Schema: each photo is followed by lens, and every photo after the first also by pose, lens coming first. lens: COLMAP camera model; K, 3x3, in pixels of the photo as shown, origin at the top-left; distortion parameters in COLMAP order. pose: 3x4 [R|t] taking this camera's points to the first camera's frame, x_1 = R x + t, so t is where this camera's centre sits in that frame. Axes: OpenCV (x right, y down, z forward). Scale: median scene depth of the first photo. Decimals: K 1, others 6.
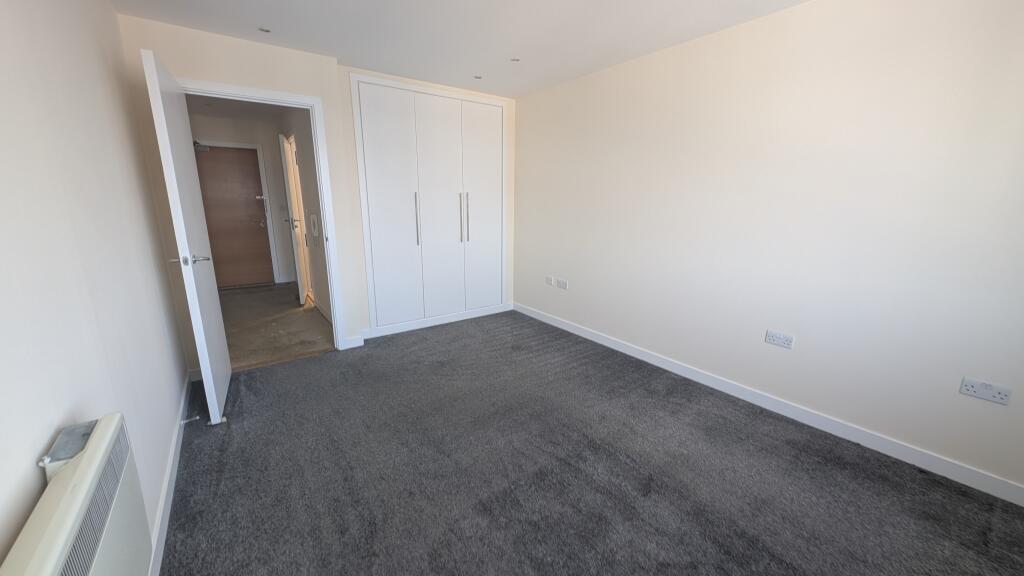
lens RADIAL K [[378.2, 0, 512.0], [0, 378.2, 288.0], [0, 0, 1]] dist [0.000584, 0.000032]
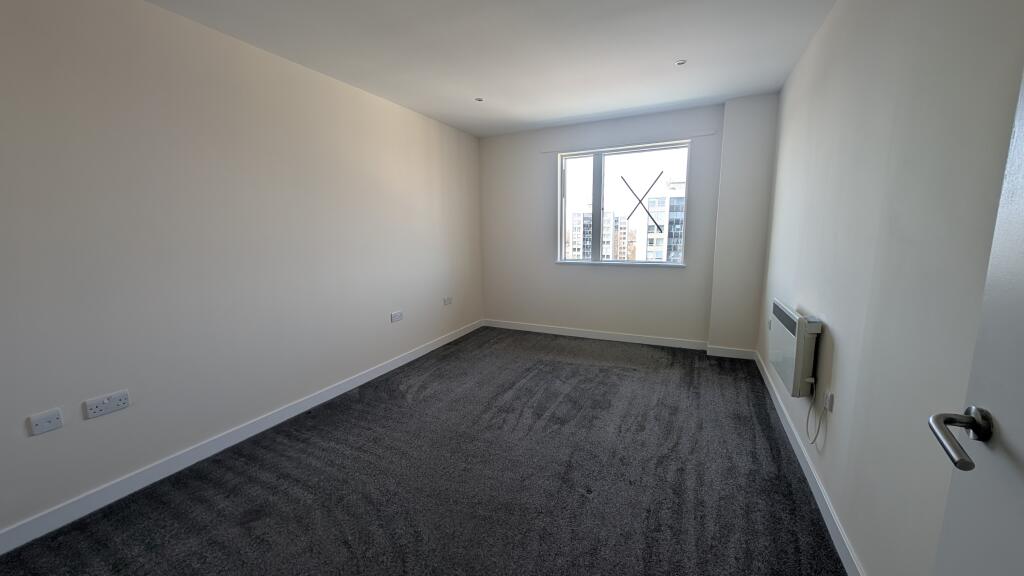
lens RADIAL K [[378.2, 0, 512.0], [0, 378.2, 288.0], [0, 0, 1]] dist [0.000584, 0.000032]
pose [[-0.472640, -0.138769, 0.870261, -0.687228], [0.210183, 0.941275, 0.264244, -0.233298], [-0.855824, 0.307807, -0.415717, 1.042042]]
